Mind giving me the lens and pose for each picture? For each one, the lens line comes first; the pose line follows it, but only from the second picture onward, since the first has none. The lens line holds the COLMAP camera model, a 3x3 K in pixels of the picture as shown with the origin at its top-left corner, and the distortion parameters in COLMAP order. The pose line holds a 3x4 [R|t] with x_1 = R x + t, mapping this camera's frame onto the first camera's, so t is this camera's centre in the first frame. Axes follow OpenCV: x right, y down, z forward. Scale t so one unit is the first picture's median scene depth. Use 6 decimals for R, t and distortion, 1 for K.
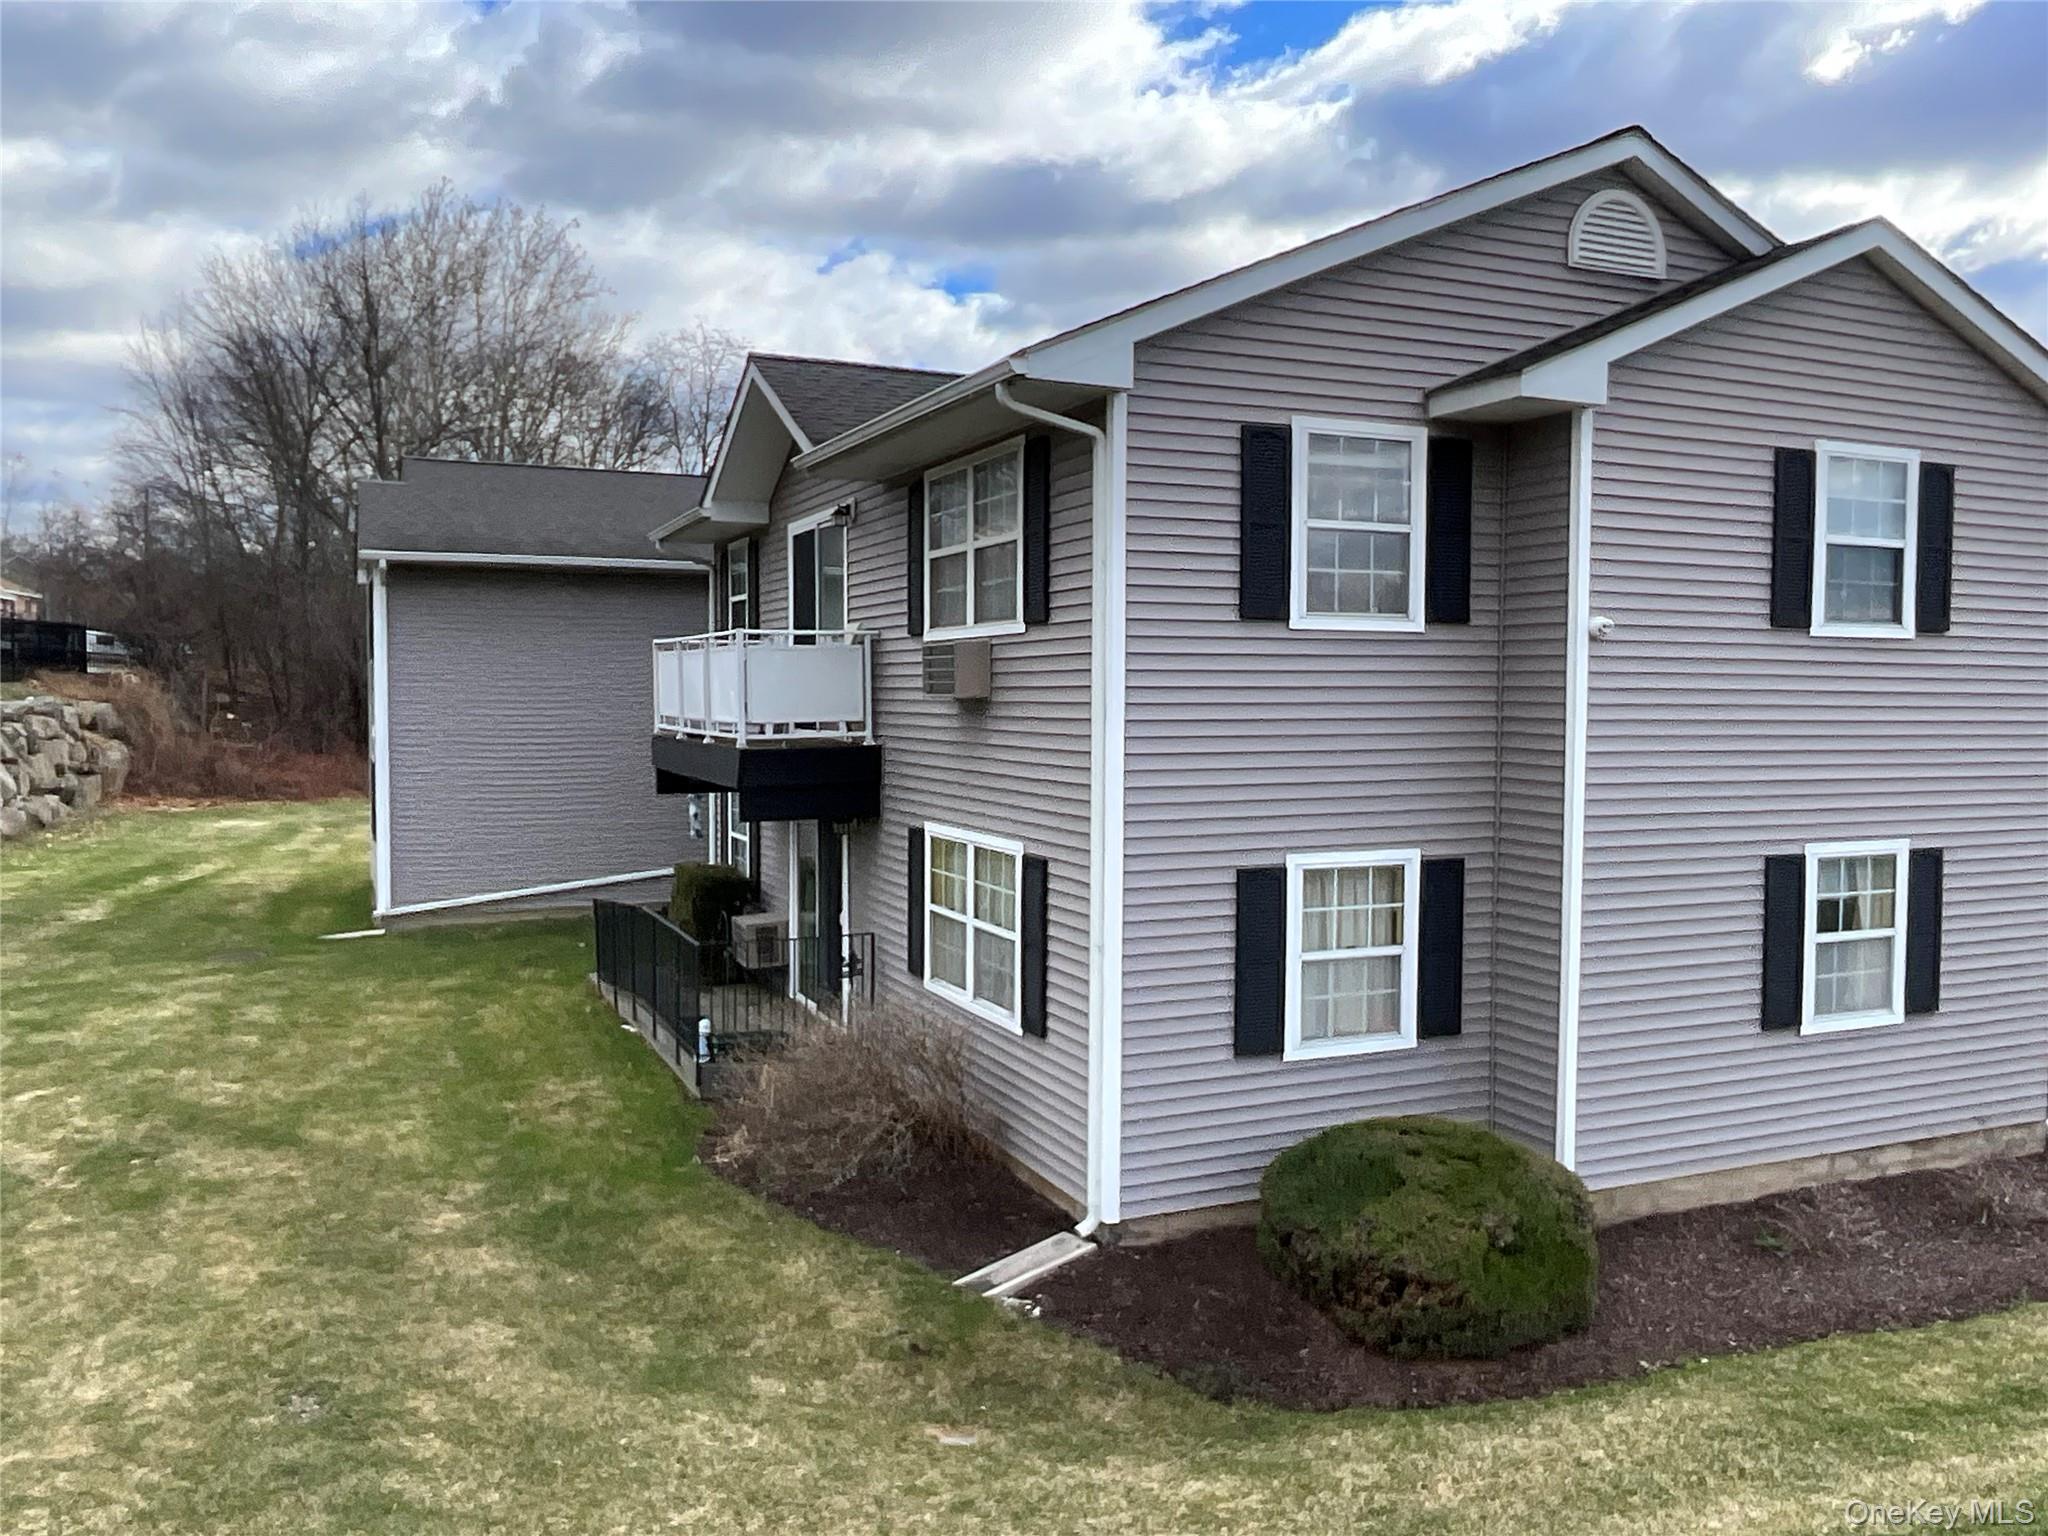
lens RADIAL K [[1540.2, 0, 1058.8], [0, 1540.2, 781.4], [0, 0, 1]] dist [-0.011748, -0.007080]
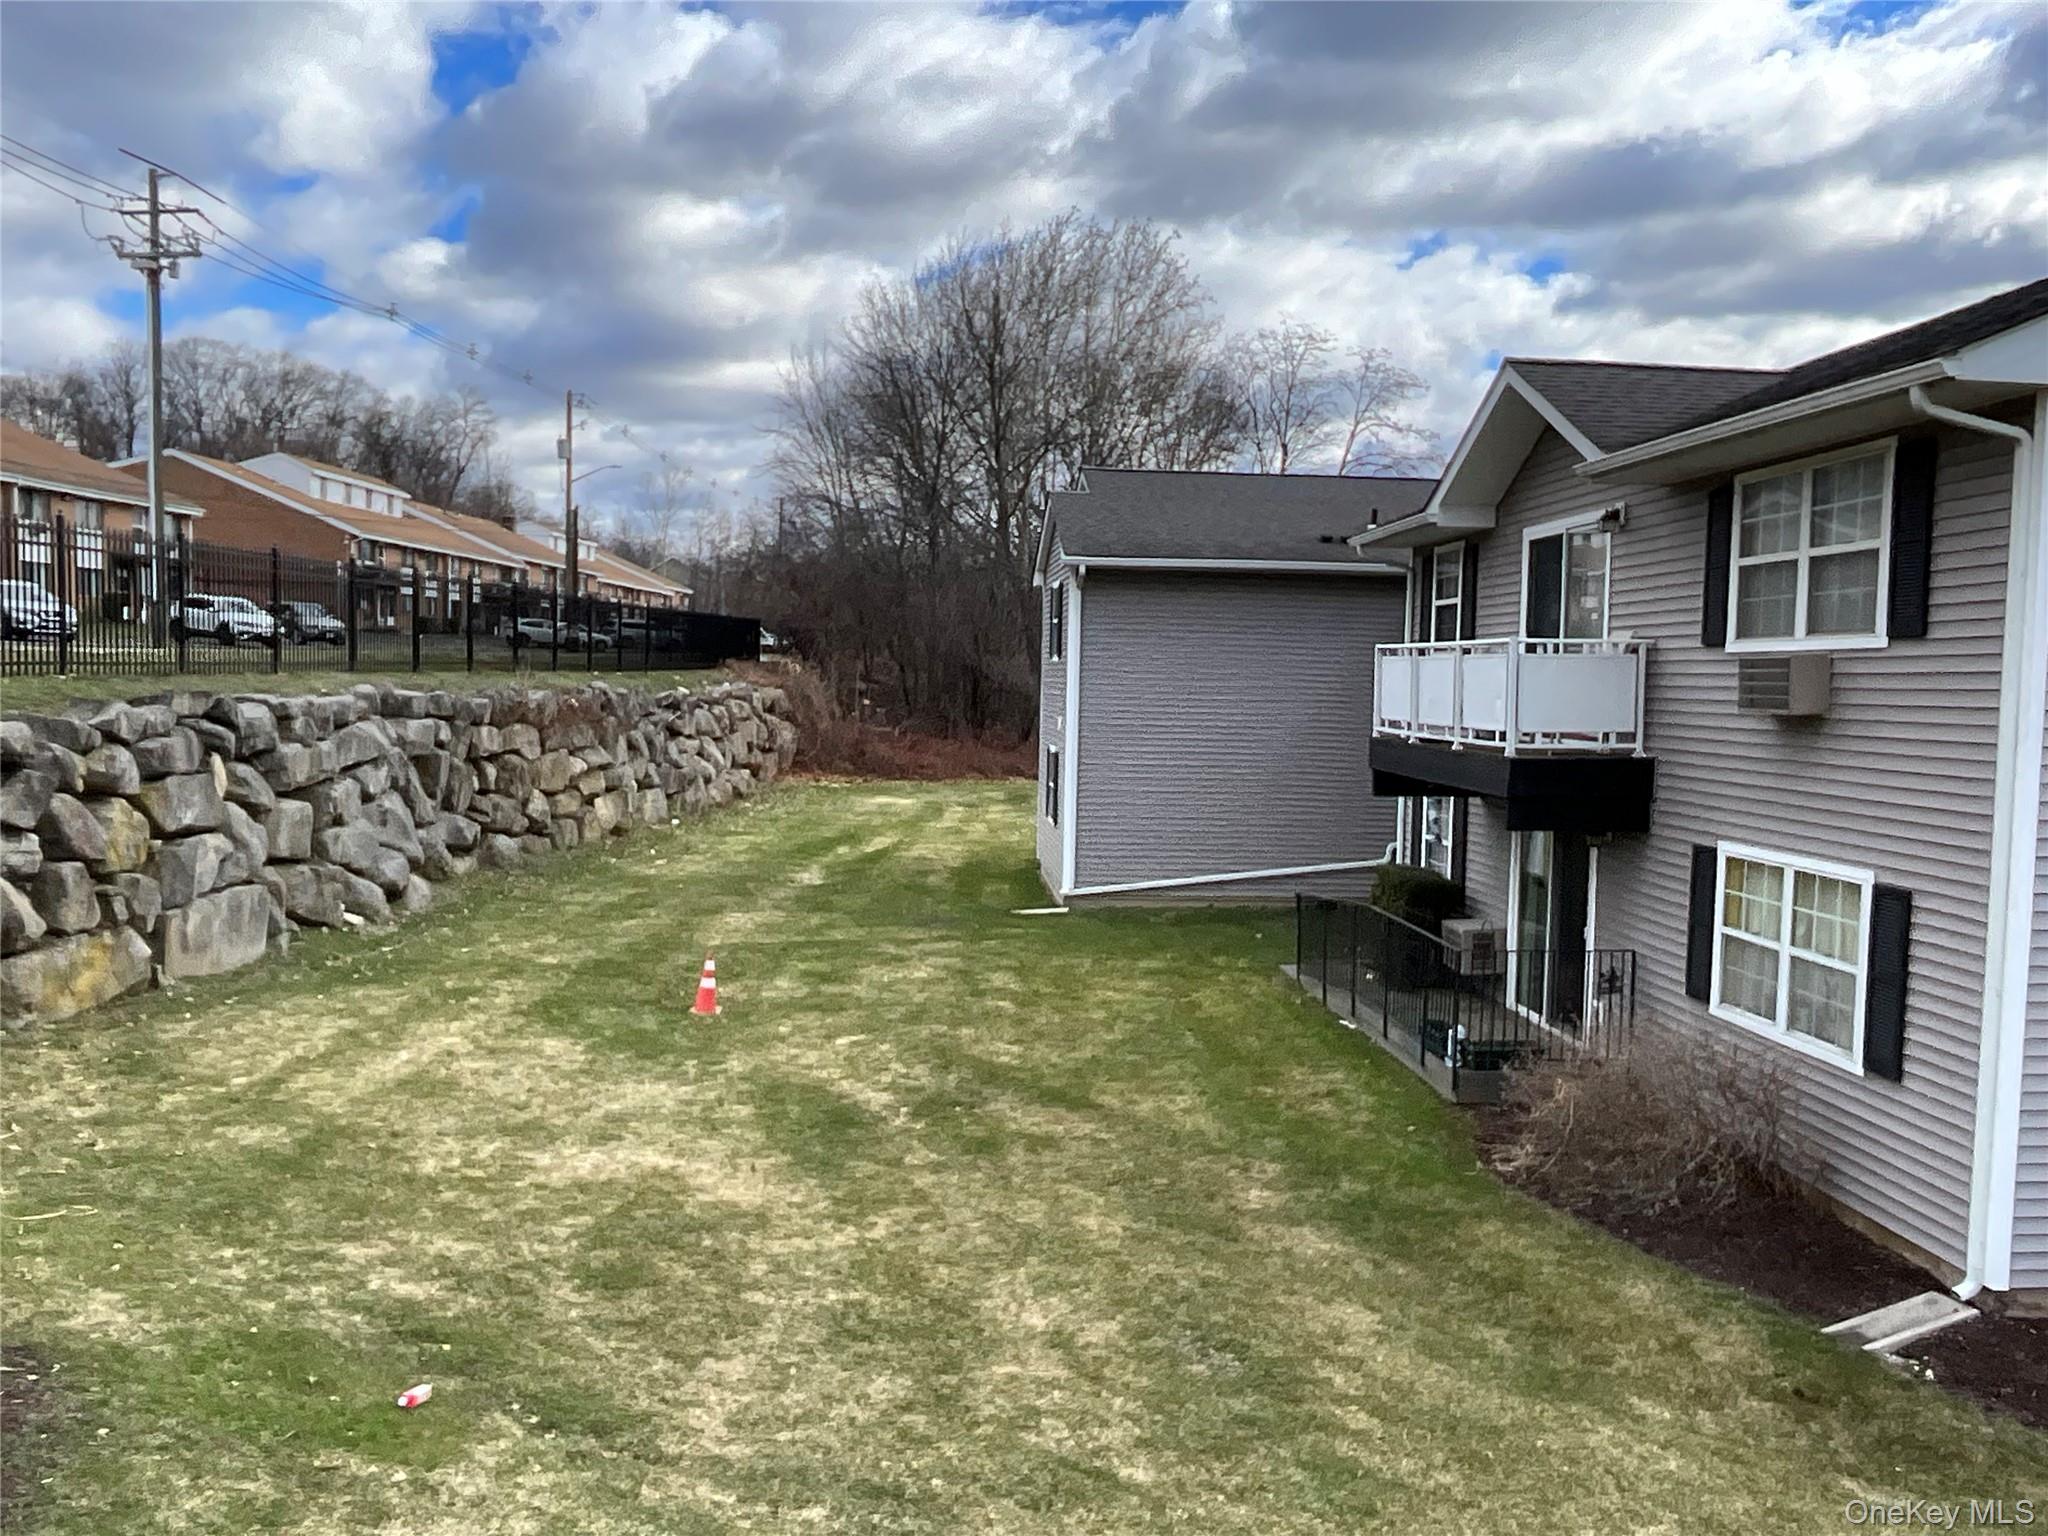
lens RADIAL K [[1540.2, 0, 1034.6], [0, 1540.2, 773.9], [0, 0, 1]] dist [-0.011748, -0.007080]
pose [[0.942652, 0.034957, -0.331941, -0.196604], [-0.034875, 0.999372, 0.006207, -0.007203], [0.331950, 0.005726, 0.943280, -0.053955]]
